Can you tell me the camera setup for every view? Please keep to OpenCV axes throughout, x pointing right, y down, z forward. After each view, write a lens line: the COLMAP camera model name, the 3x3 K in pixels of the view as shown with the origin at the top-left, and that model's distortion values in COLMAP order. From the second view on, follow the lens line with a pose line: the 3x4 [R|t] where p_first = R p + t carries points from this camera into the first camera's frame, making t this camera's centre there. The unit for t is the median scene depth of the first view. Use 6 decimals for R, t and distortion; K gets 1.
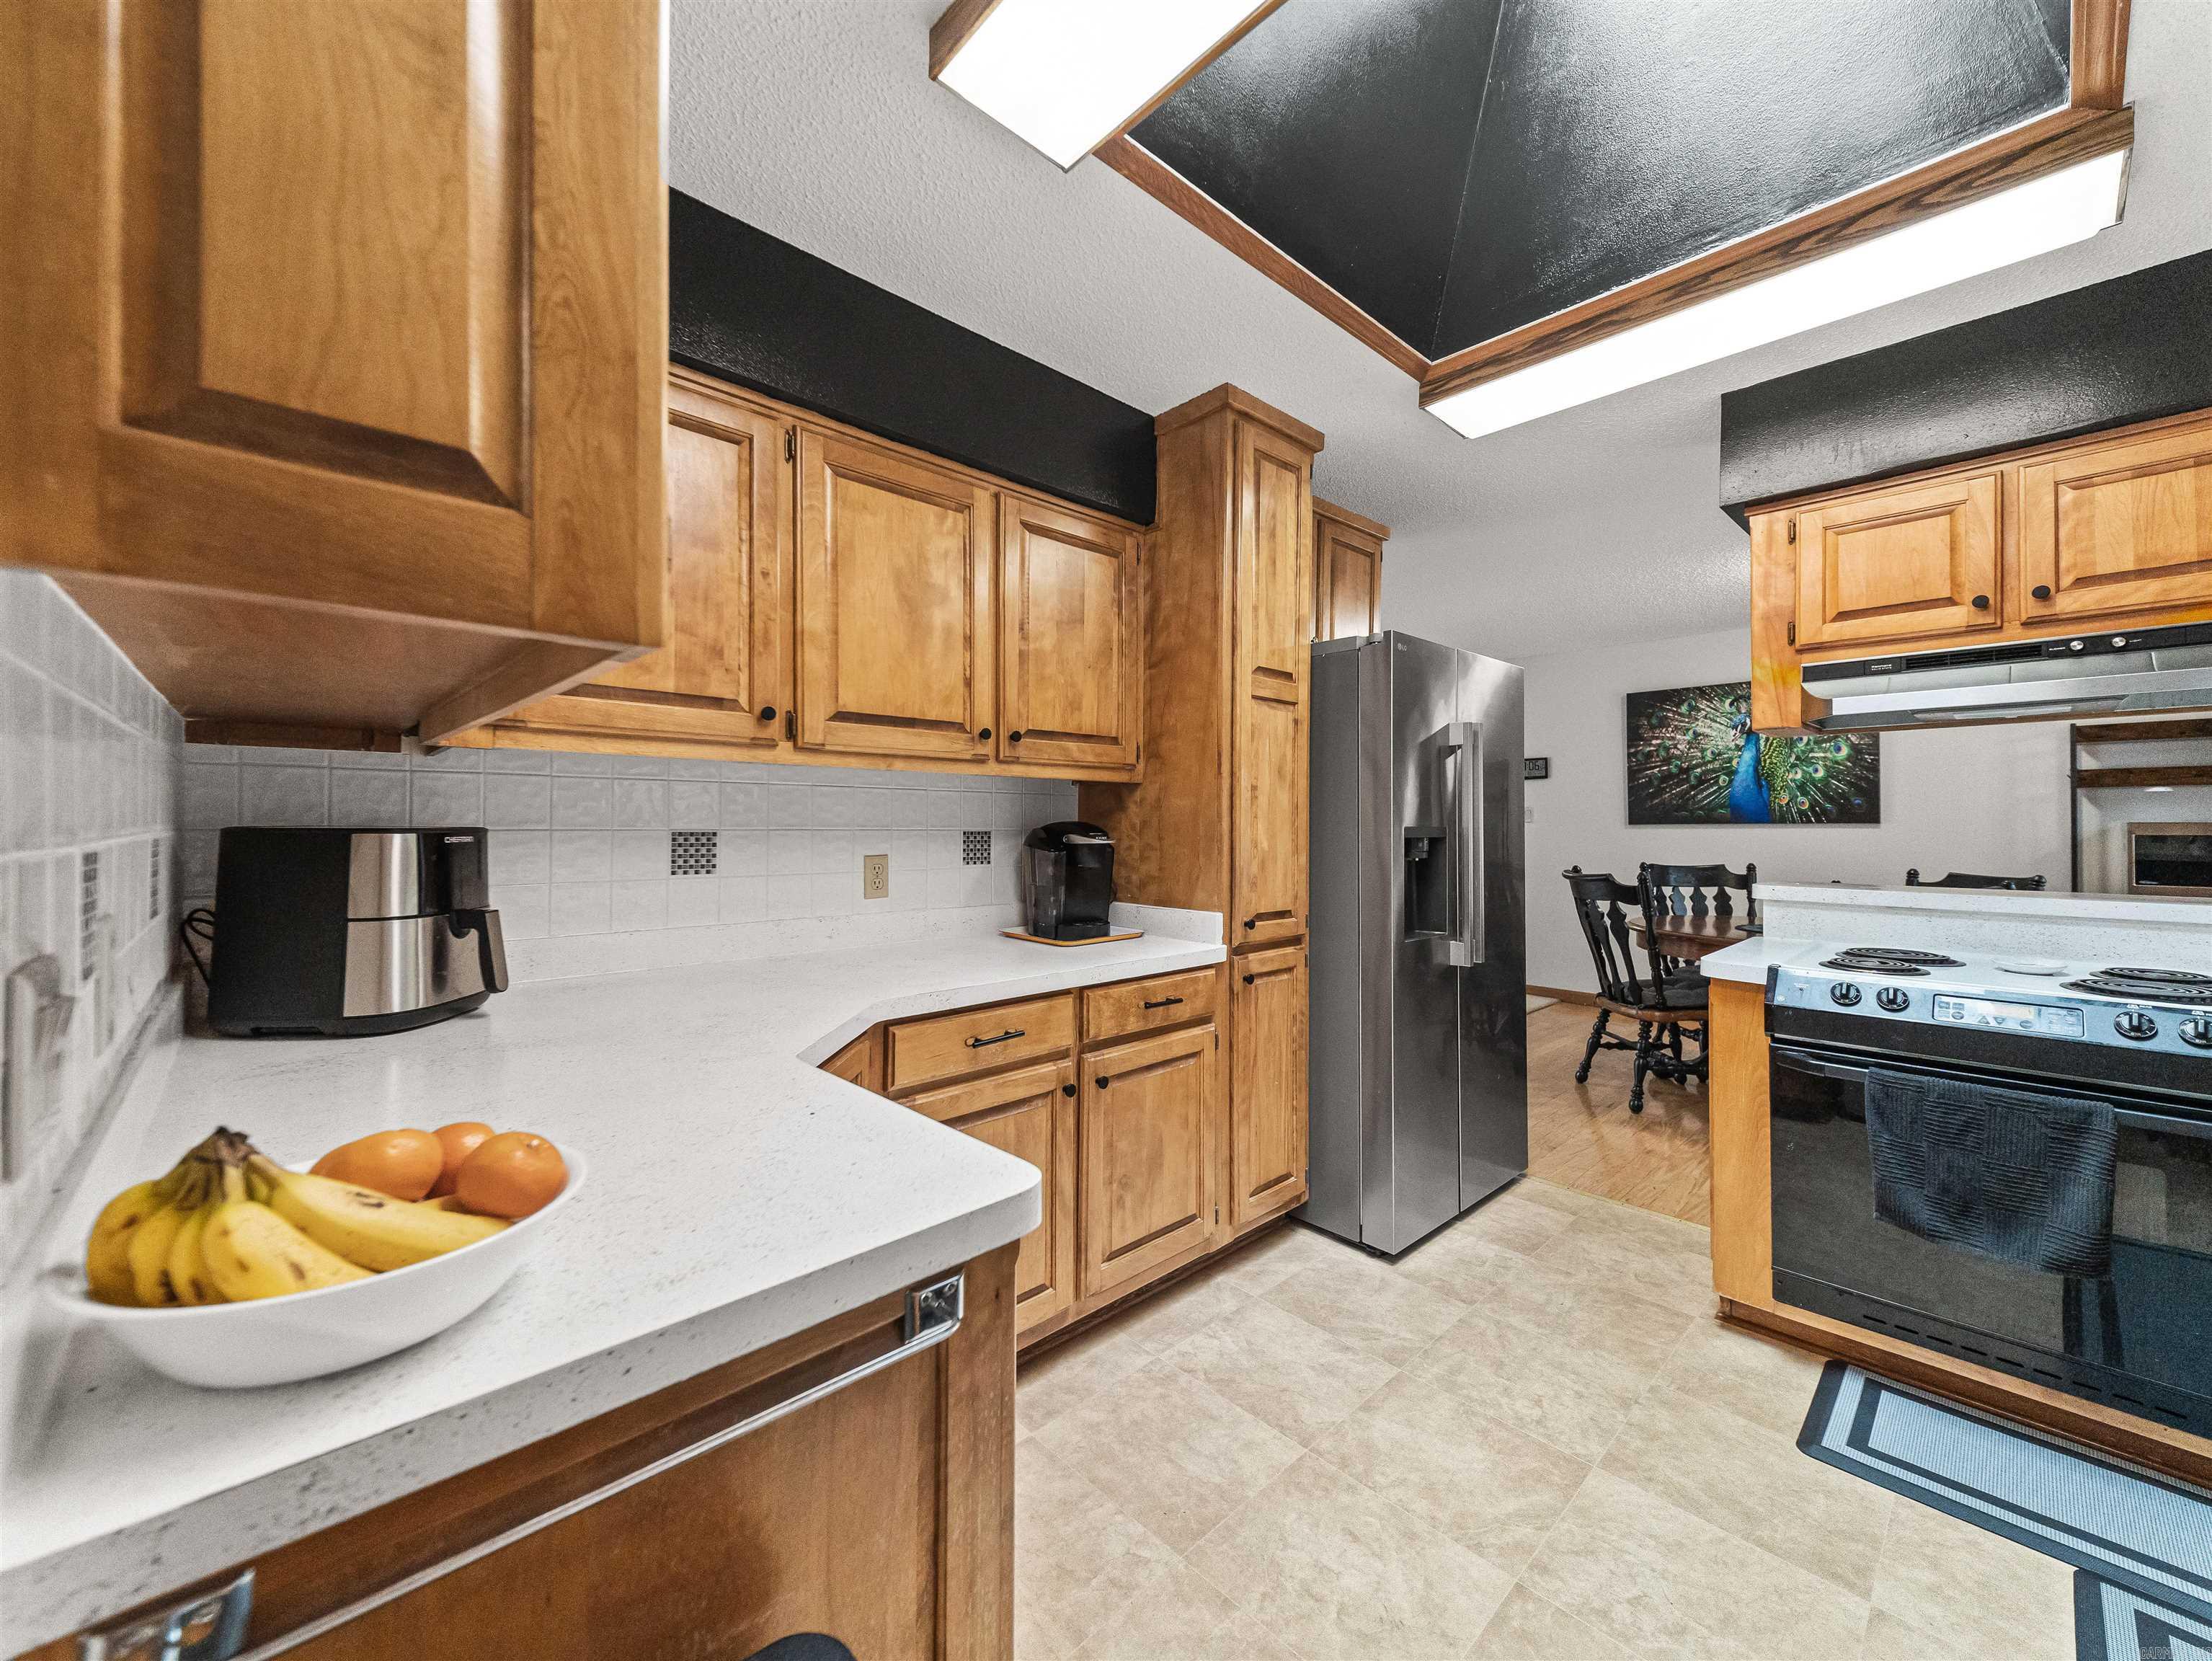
lens RADIAL K [[866.1, 0, 1103.5], [0, 866.1, 816.7], [0, 0, 1]] dist [0.038144, -0.014024]
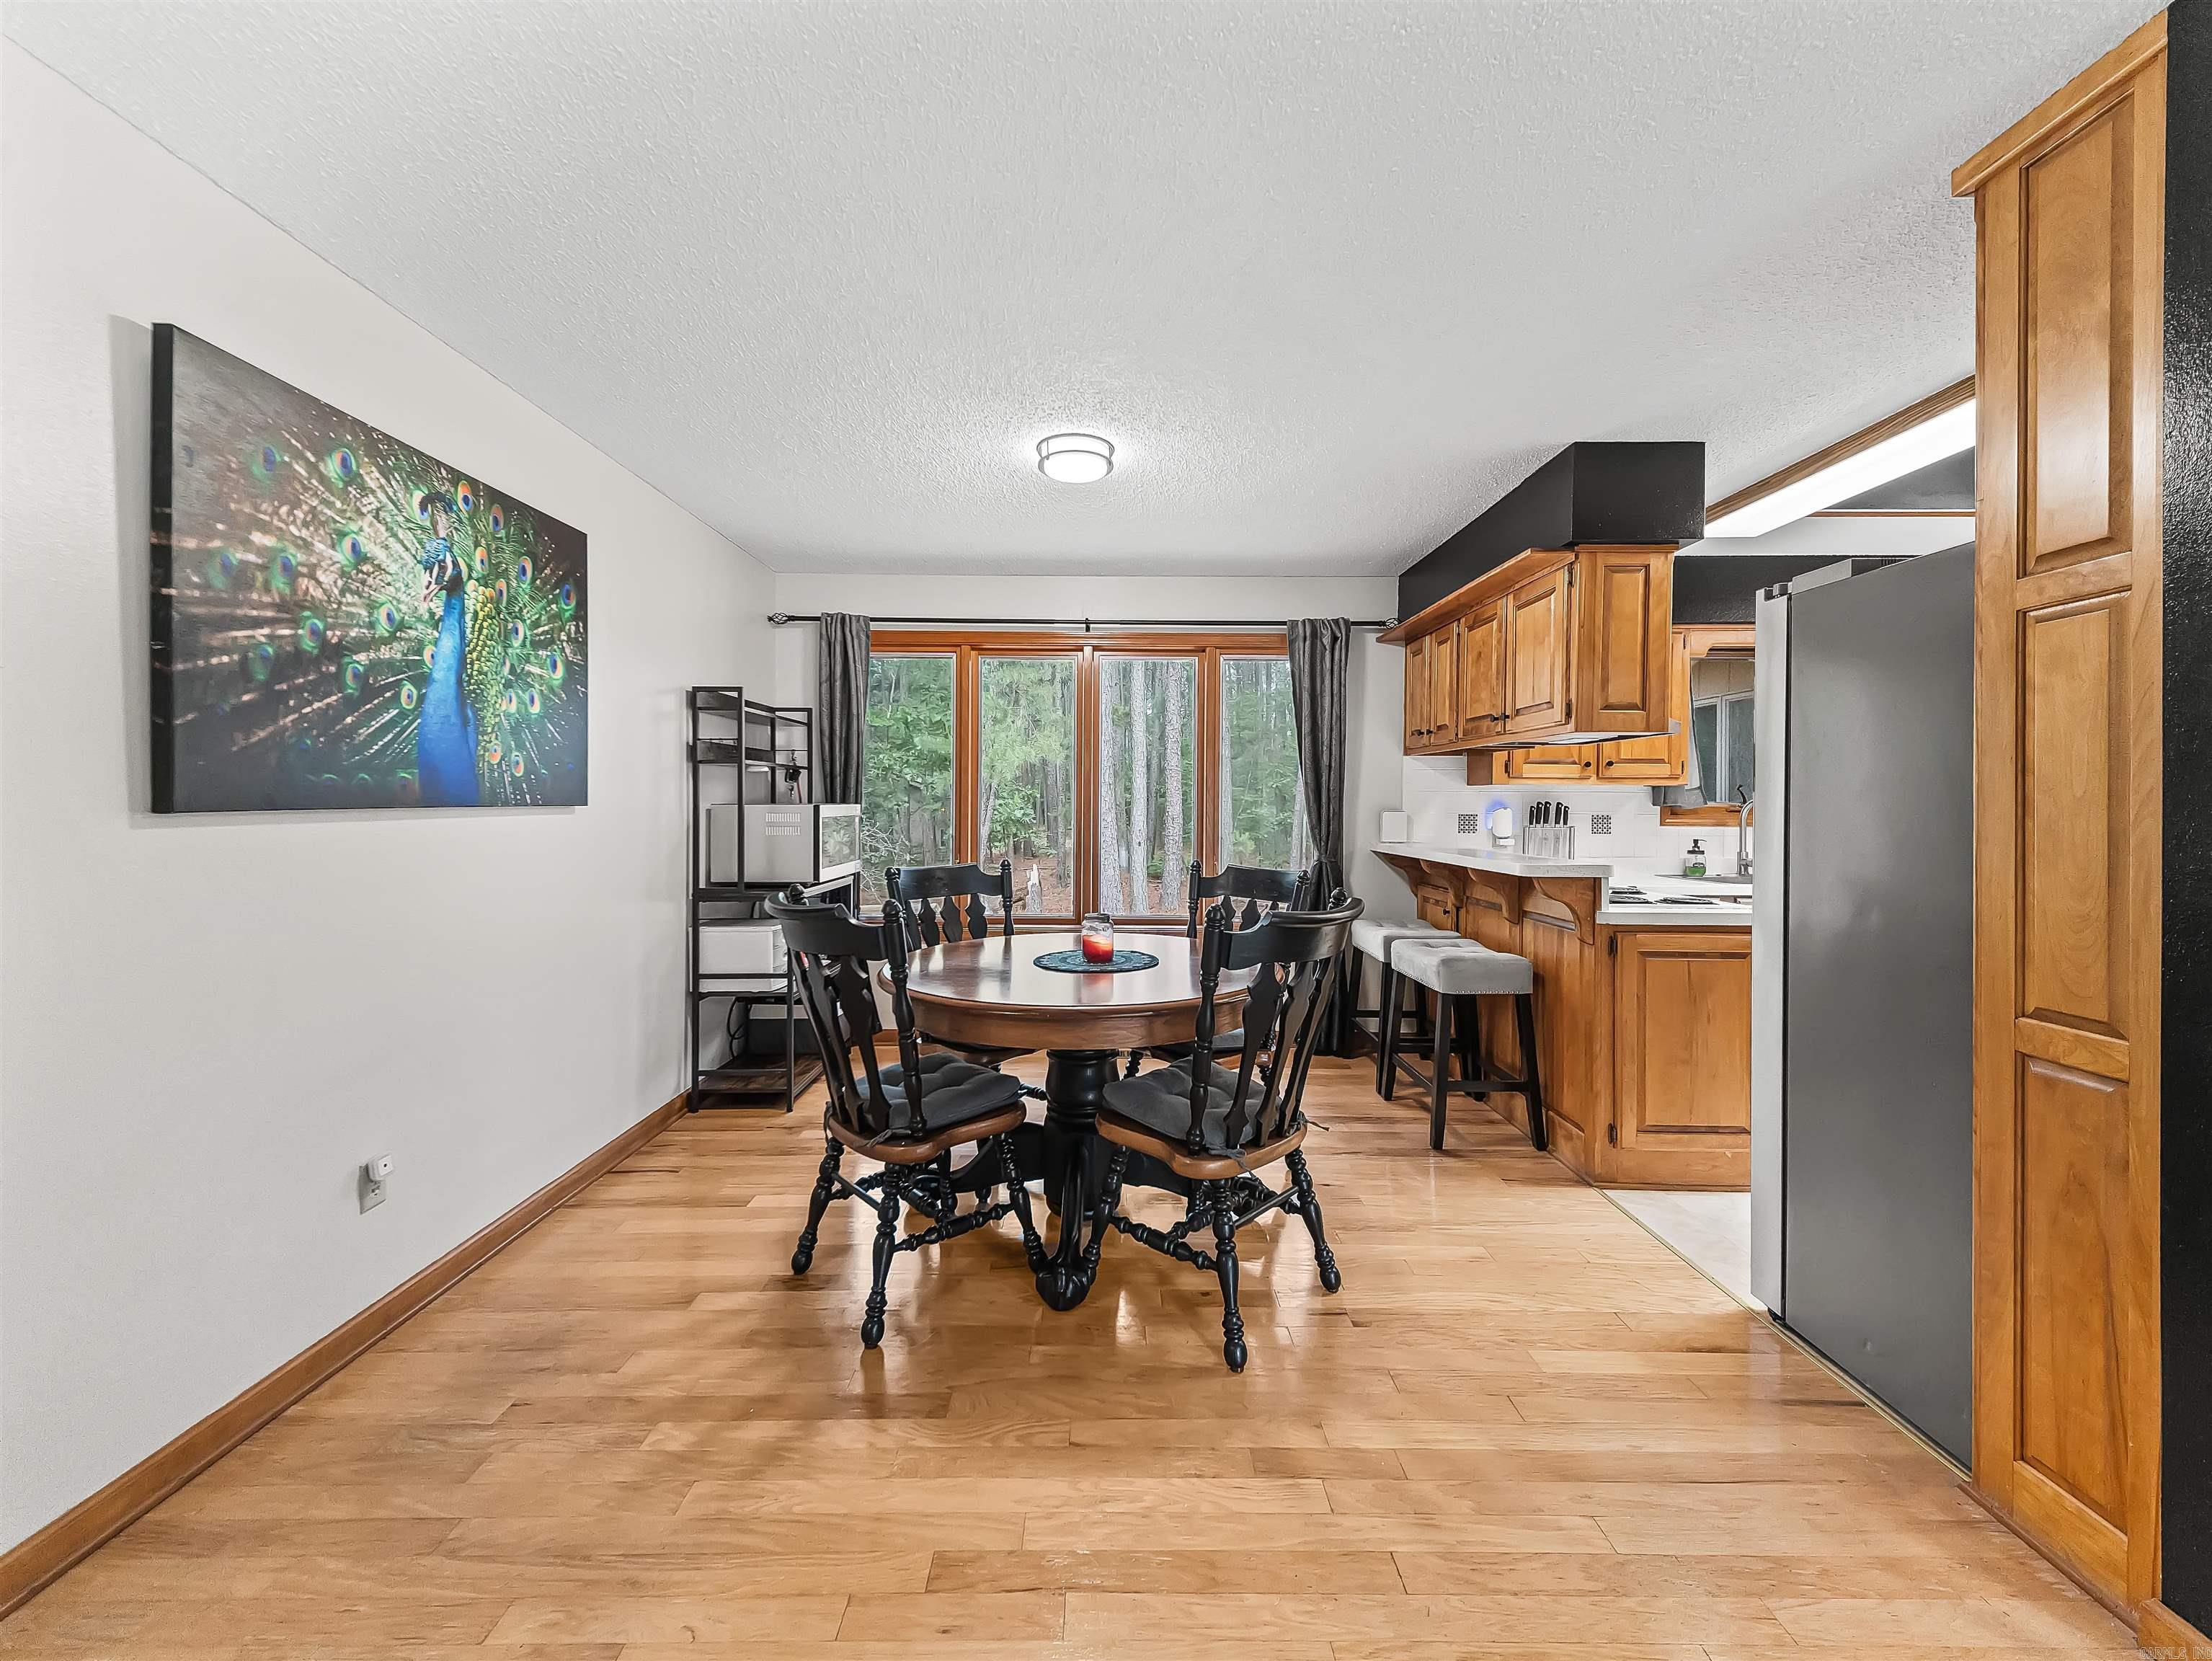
lens RADIAL K [[866.1, 0, 1103.5], [0, 866.1, 816.7], [0, 0, 1]] dist [0.038144, -0.014024]
pose [[-0.731578, -0.015702, 0.681577, 0.479139], [-0.010069, 0.999875, 0.012228, 0.009598], [-0.681683, 0.002083, -0.731644, 2.403062]]
